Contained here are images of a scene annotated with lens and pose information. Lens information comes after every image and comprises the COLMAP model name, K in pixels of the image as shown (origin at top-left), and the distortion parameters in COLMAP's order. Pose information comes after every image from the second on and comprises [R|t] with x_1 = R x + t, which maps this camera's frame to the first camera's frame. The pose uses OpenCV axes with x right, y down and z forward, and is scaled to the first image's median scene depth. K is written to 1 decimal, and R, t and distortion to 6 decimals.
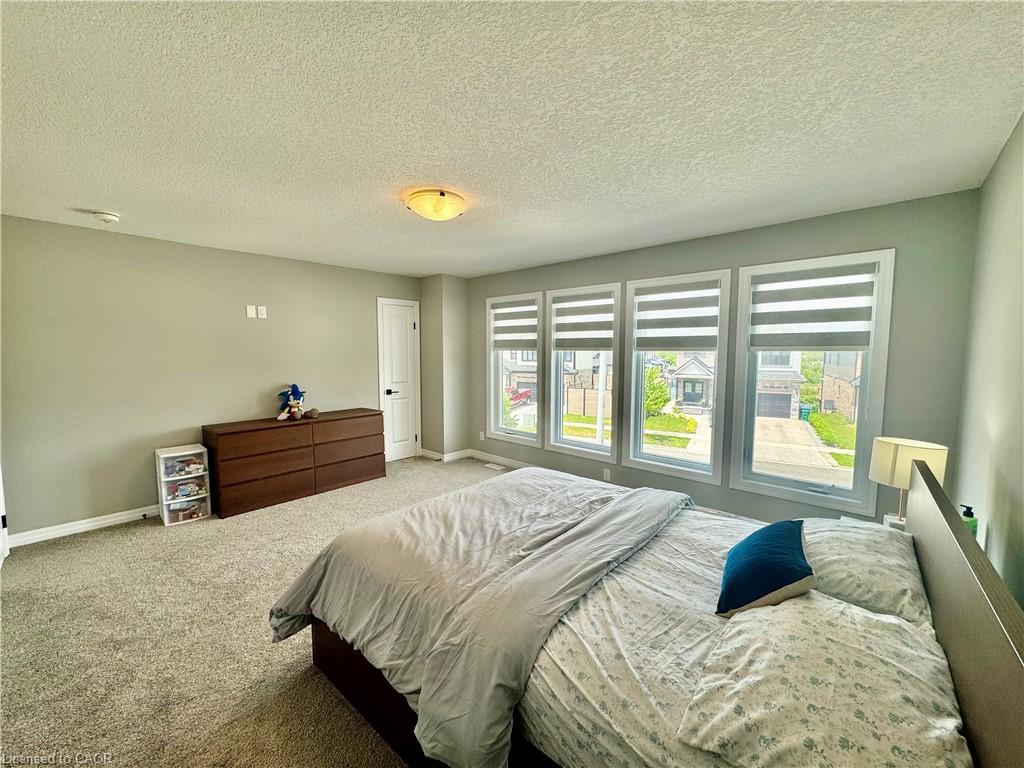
lens RADIAL K [[406.5, 0, 512.0], [0, 406.5, 384.4], [0, 0, 1]] dist [-0.001053, 0.000040]
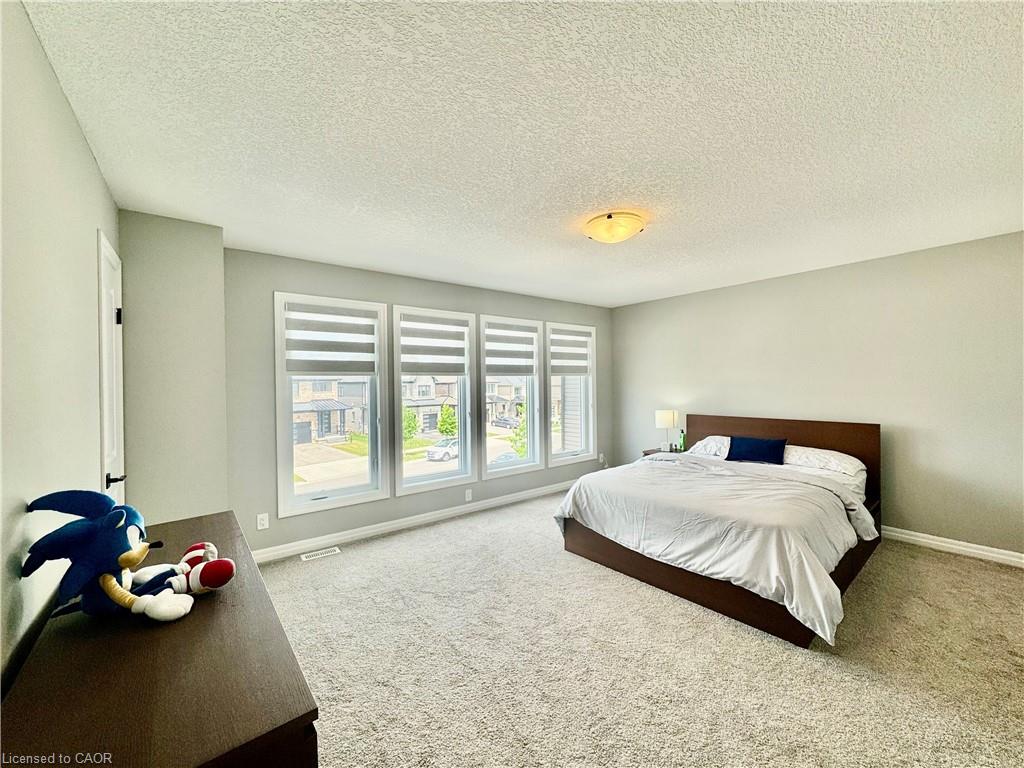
lens RADIAL K [[406.5, 0, 512.0], [0, 406.5, 384.4], [0, 0, 1]] dist [-0.001053, 0.000040]
pose [[0.167224, -0.021402, 0.985687, -0.632873], [0.081755, 0.996622, 0.007770, -0.048291], [-0.982523, 0.079285, 0.168409, 0.576709]]
